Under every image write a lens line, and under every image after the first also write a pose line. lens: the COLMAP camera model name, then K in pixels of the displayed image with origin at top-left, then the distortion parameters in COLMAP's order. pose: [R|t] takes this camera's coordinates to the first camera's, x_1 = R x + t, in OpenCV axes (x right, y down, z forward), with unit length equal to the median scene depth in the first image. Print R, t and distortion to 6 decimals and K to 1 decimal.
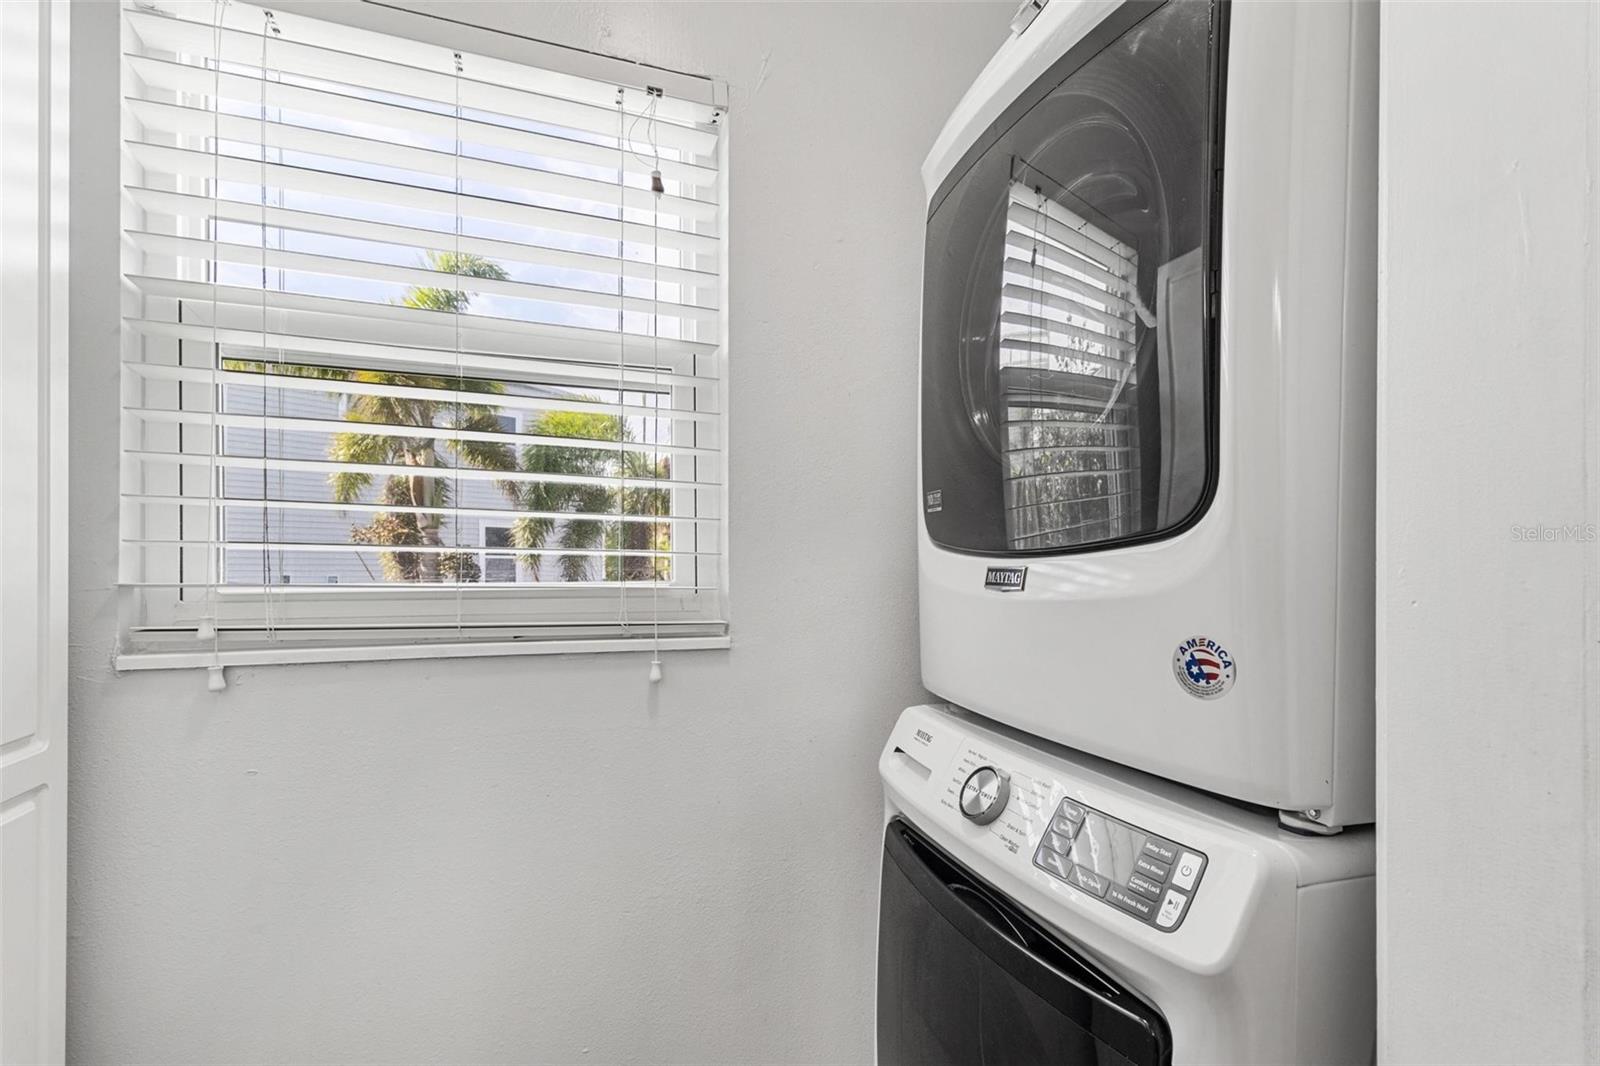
lens RADIAL K [[768.3, 0, 808.3], [0, 768.3, 562.8], [0, 0, 1]] dist [-0.001317, 0.000523]
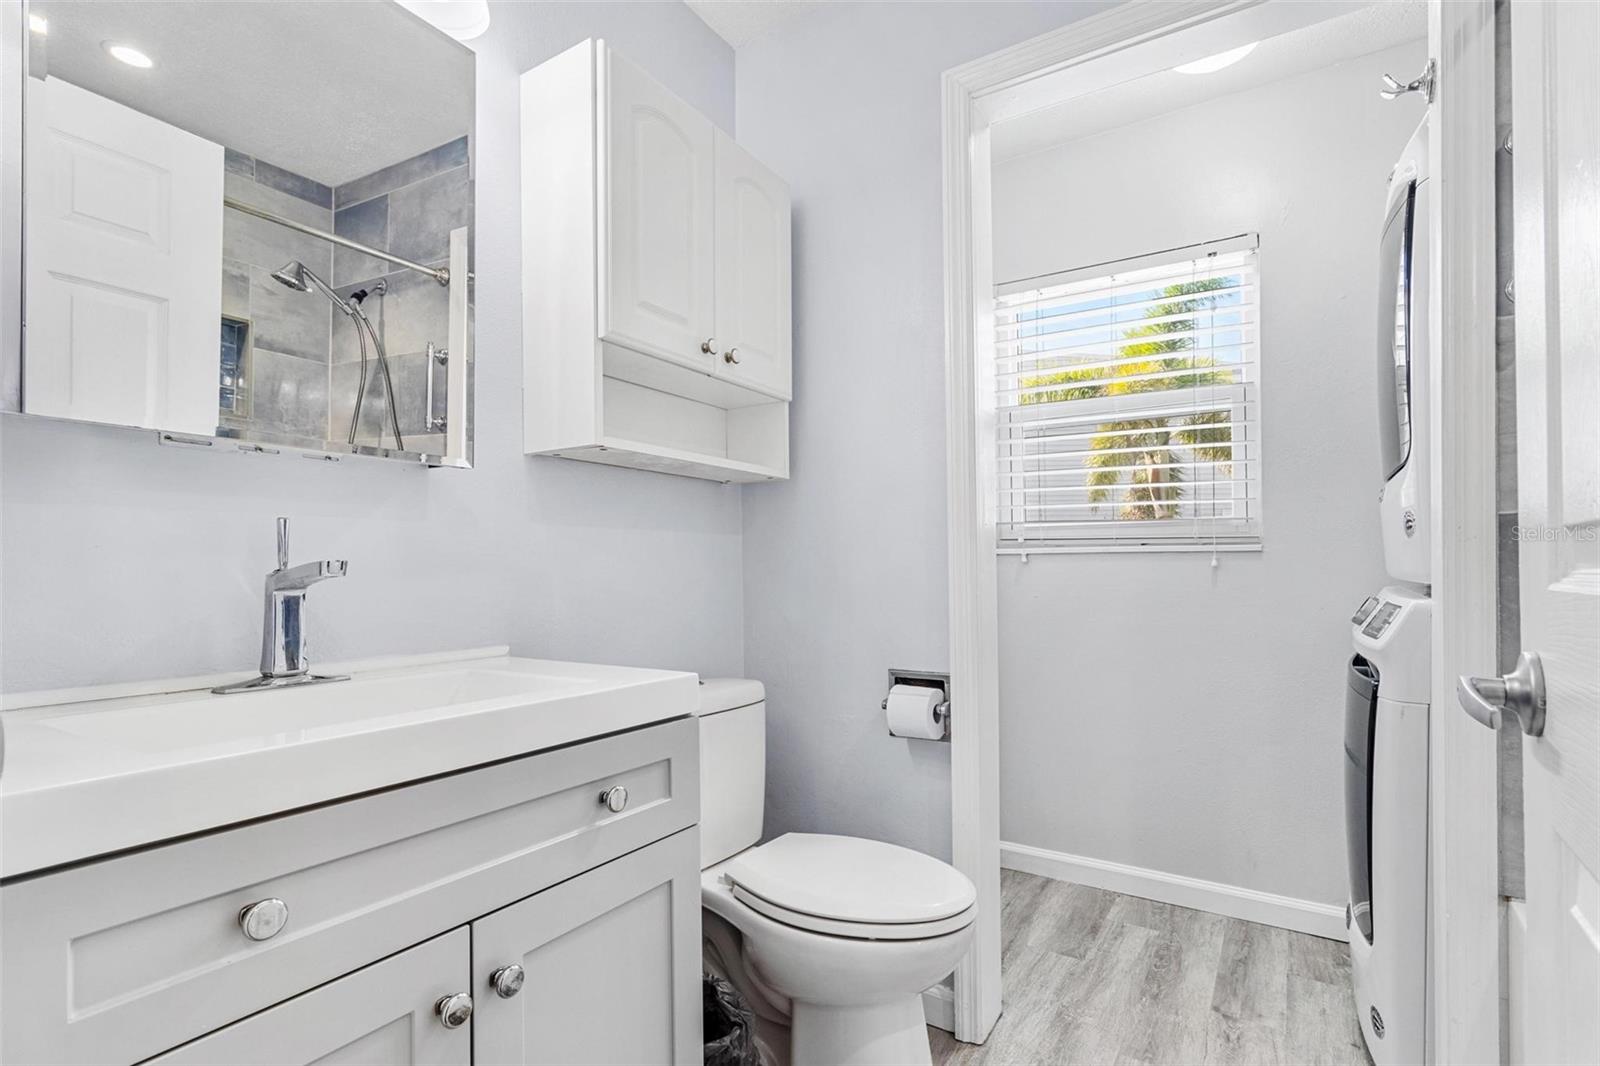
lens RADIAL K [[768.3, 0, 808.3], [0, 768.3, 562.8], [0, 0, 1]] dist [-0.001317, 0.000523]
pose [[0.609732, -0.009164, -0.792554, 0.689655], [0.013254, 0.999911, -0.001364, 0.132297], [0.792497, -0.009673, 0.609800, -0.951709]]
